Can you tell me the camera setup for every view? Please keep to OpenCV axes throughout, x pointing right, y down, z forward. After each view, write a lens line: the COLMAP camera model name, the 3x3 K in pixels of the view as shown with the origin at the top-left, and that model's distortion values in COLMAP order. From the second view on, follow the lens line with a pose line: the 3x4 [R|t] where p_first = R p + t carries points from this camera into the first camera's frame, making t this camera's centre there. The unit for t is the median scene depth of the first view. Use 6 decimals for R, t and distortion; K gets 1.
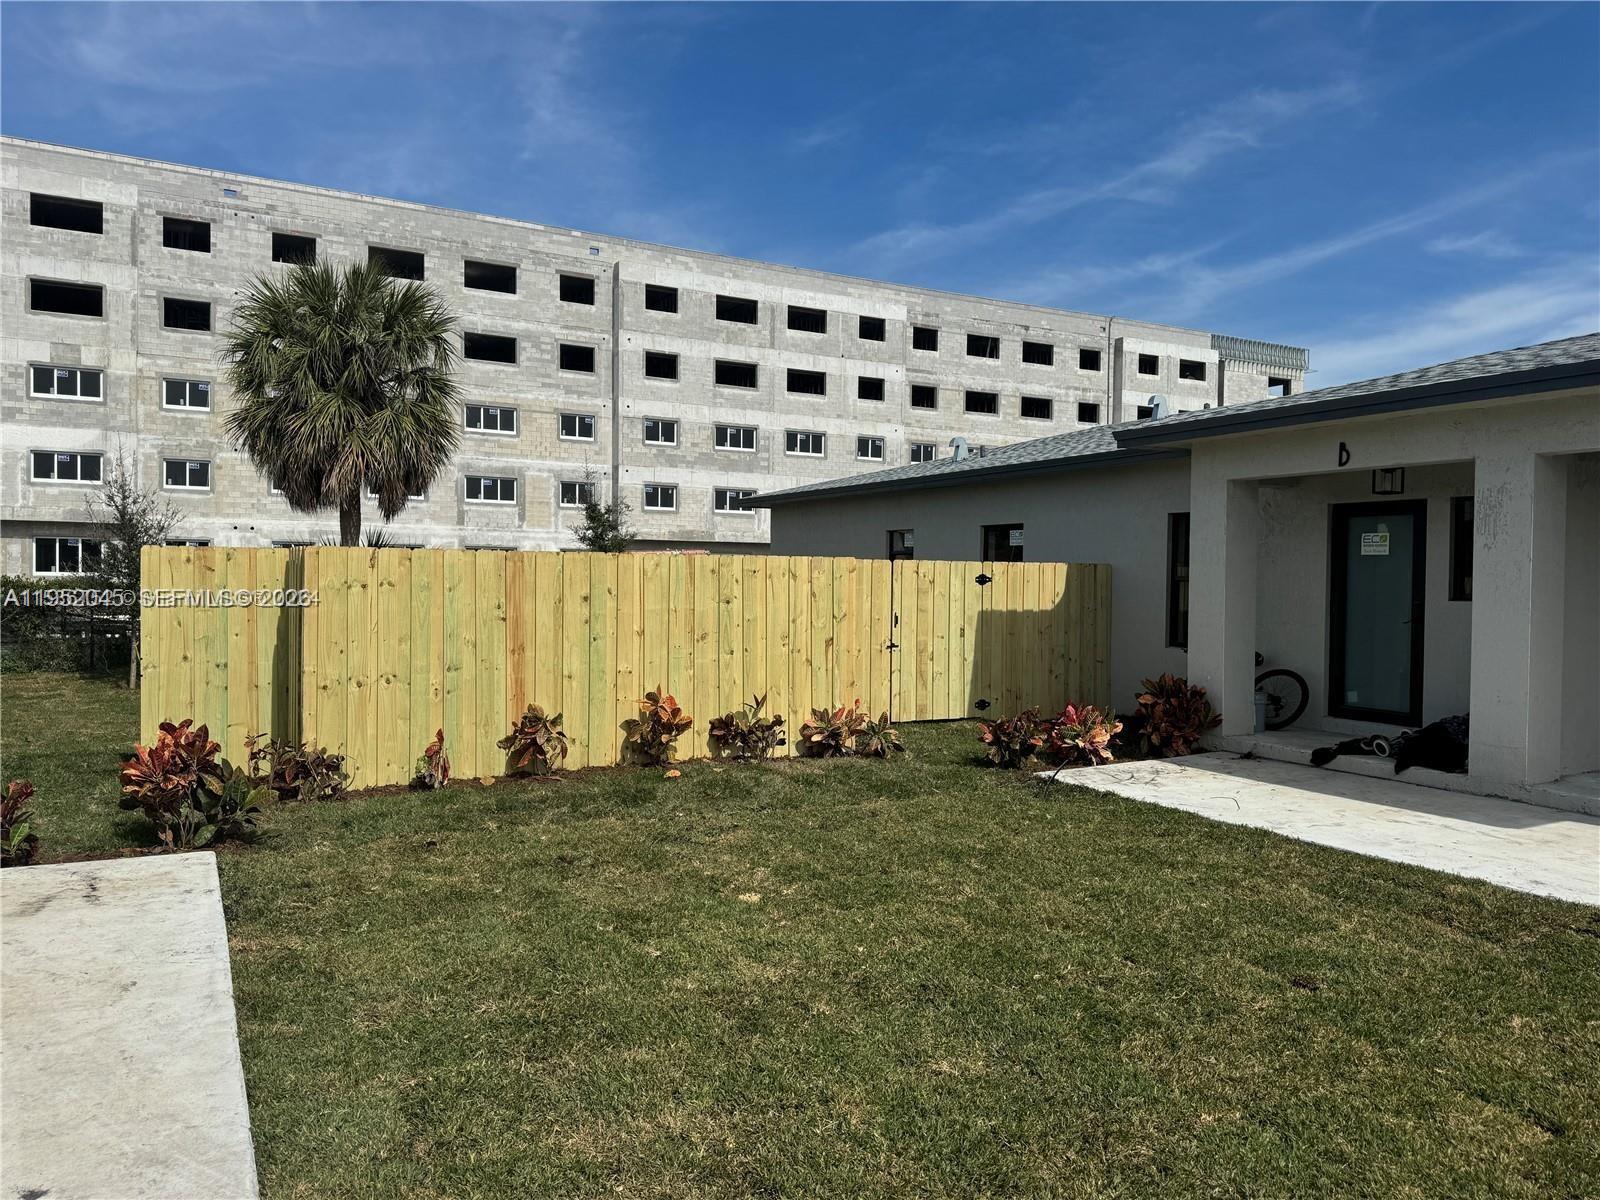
lens RADIAL K [[1155.5, 0, 800.0], [0, 1155.5, 600.0], [0, 0, 1]] dist [0.137362, -0.172630]
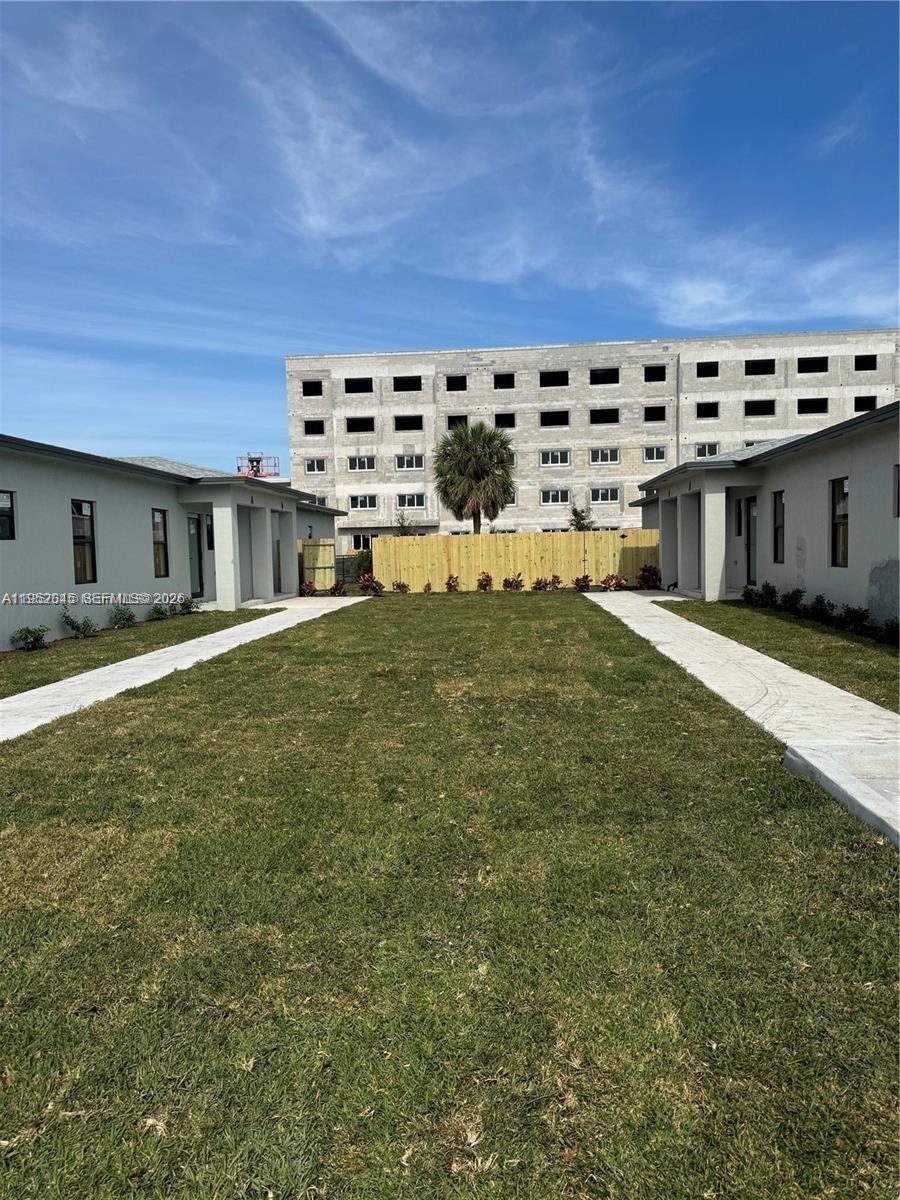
lens RADIAL K [[866.6, 0, 450.0], [0, 866.6, 600.0], [0, 0, 1]] dist [0.137362, -0.172630]
pose [[0.849240, -0.004314, -0.527989, 0.242508], [0.026788, 0.999031, 0.034925, 0.013757], [0.527327, -0.043803, 0.848533, -0.276743]]
